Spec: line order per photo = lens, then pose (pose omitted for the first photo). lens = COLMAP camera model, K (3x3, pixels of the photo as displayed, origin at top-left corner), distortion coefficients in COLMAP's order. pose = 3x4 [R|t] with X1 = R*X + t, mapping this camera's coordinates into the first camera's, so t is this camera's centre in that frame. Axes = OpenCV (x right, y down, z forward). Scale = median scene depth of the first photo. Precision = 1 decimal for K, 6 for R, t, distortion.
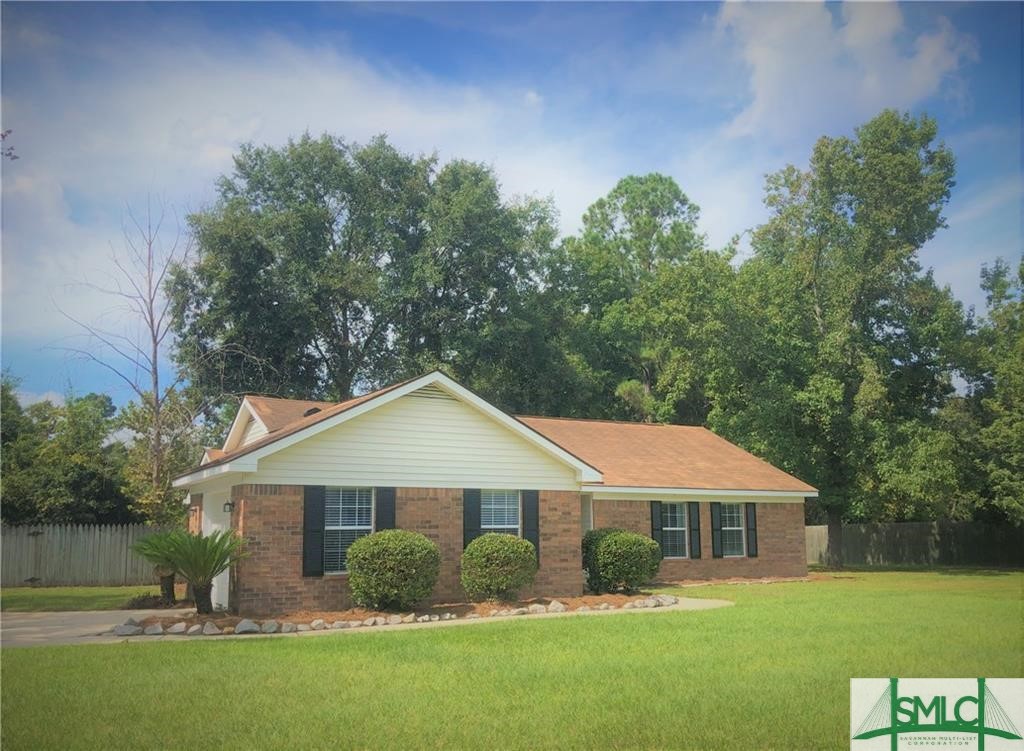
lens RADIAL K [[914.6, 0, 509.8], [0, 914.6, 413.5], [0, 0, 1]] dist [0.025333, -0.005351]
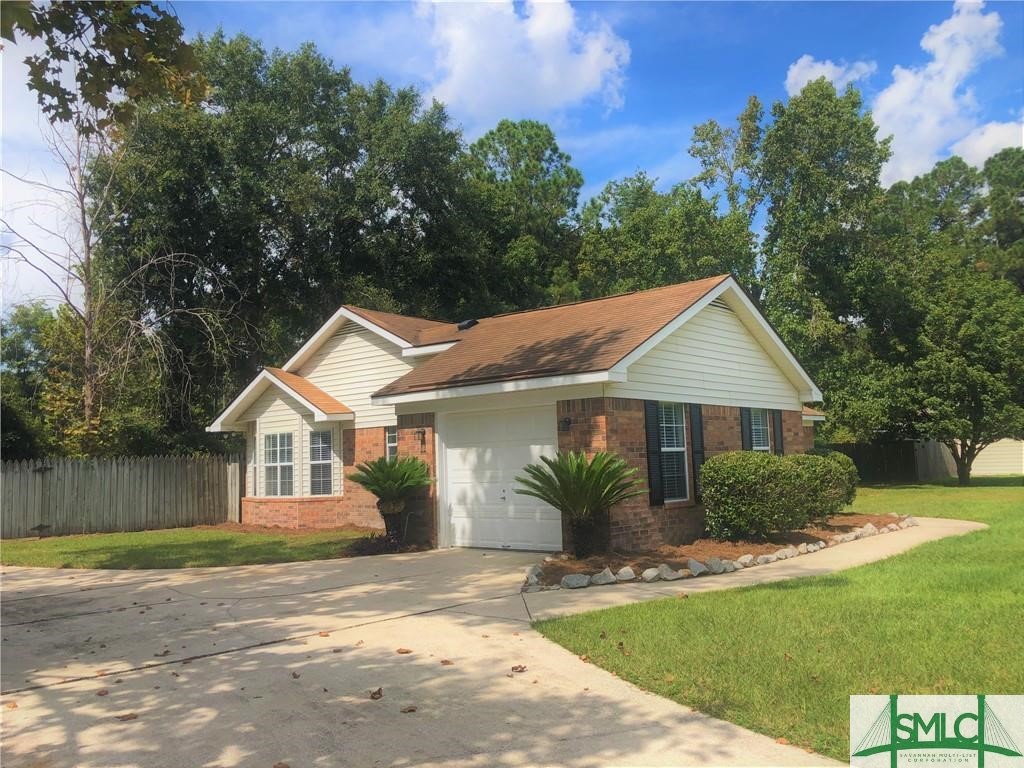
lens RADIAL K [[837.9, 0, 494.5], [0, 837.9, 376.9], [0, 0, 1]] dist [0.006447, -0.001677]
pose [[0.947874, 0.012045, 0.318417, -0.437561], [-0.019883, 0.999574, 0.021378, 0.031021], [-0.318024, -0.026595, 0.947710, 0.218334]]
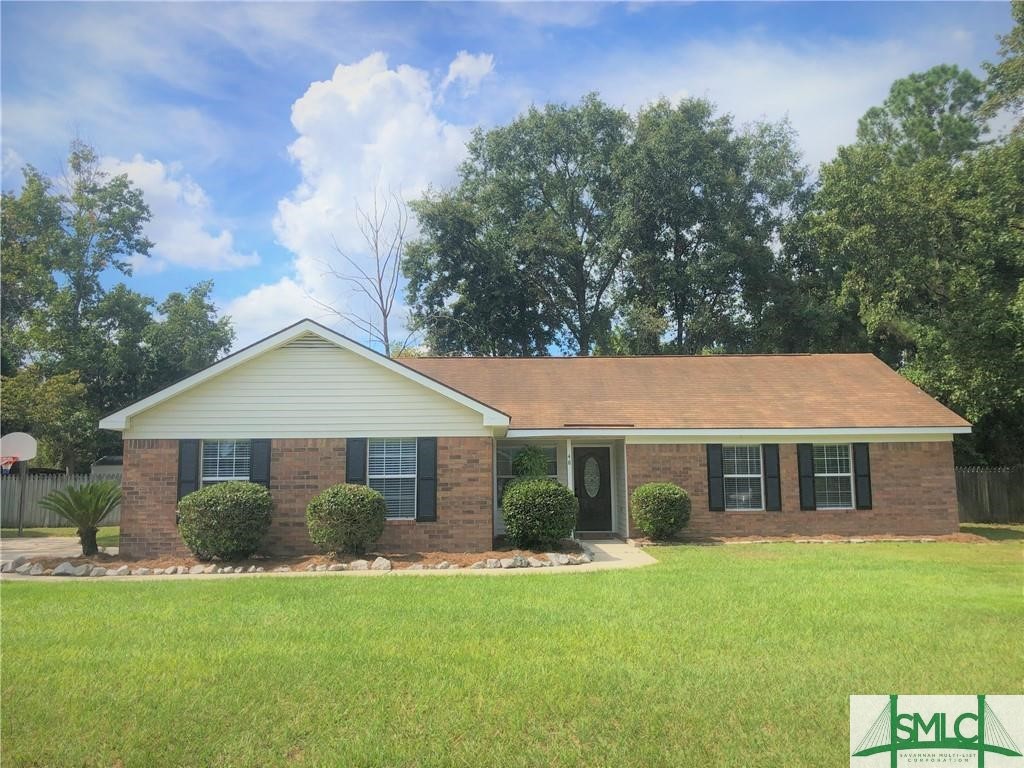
lens RADIAL K [[837.9, 0, 494.5], [0, 837.9, 376.9], [0, 0, 1]] dist [0.006447, -0.001677]
pose [[0.871585, -0.060830, -0.486456, 0.418017], [0.066544, 0.997768, -0.005541, 0.025693], [0.485707, -0.027541, 0.873688, 0.232758]]
